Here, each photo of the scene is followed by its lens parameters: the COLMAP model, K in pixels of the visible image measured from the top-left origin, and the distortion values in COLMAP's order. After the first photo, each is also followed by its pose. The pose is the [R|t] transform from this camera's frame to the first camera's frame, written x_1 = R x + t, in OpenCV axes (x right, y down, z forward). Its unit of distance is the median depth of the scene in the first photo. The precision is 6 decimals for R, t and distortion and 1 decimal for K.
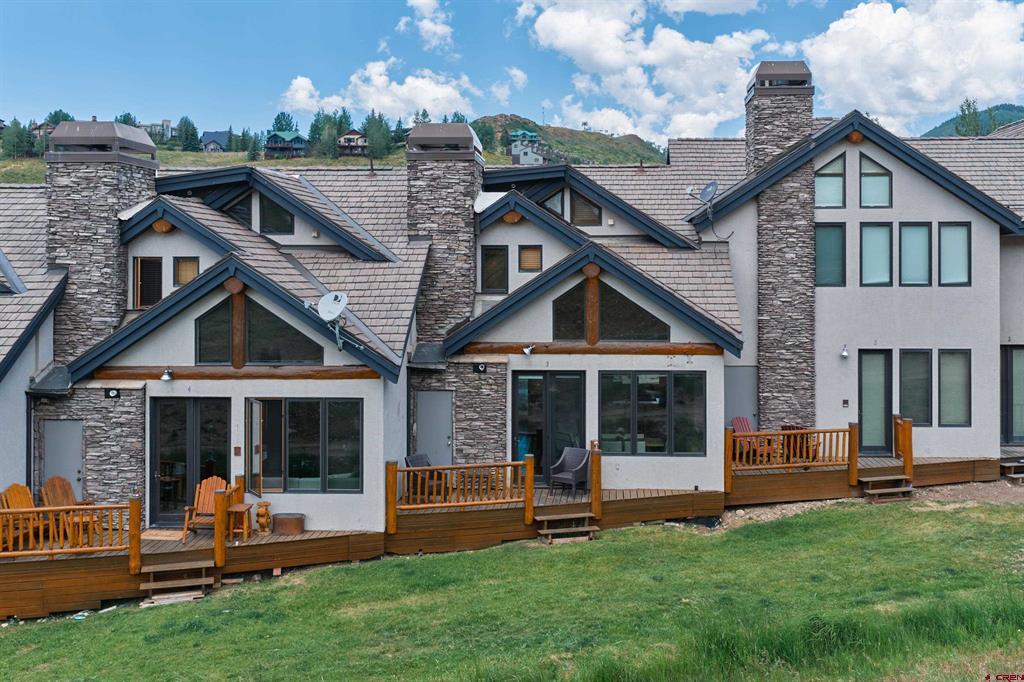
lens RADIAL K [[5187.5, 0, 512.0], [0, 5187.5, 341.0], [0, 0, 1]] dist [0.310536, -16.612102]
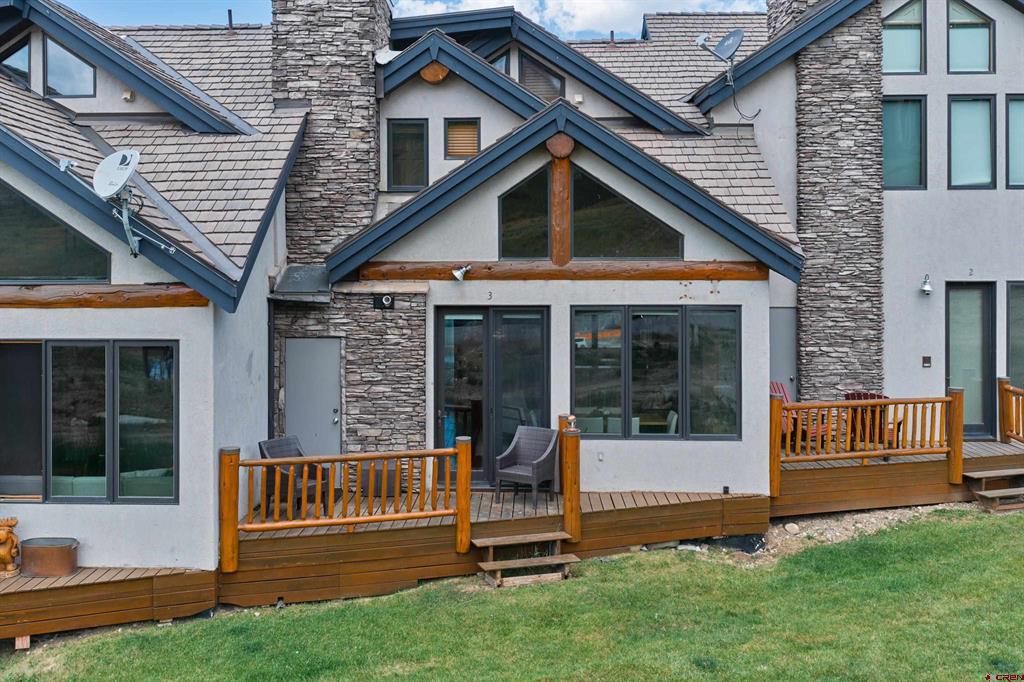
lens RADIAL K [[5187.5, 0, 512.0], [0, 5187.5, 341.0], [0, 0, 1]] dist [0.310536, -16.612102]
pose [[0.999884, -0.001557, 0.015179, -0.000163], [0.001521, 0.999996, 0.002330, 0.008576], [-0.015182, -0.002307, 0.999882, 0.364651]]
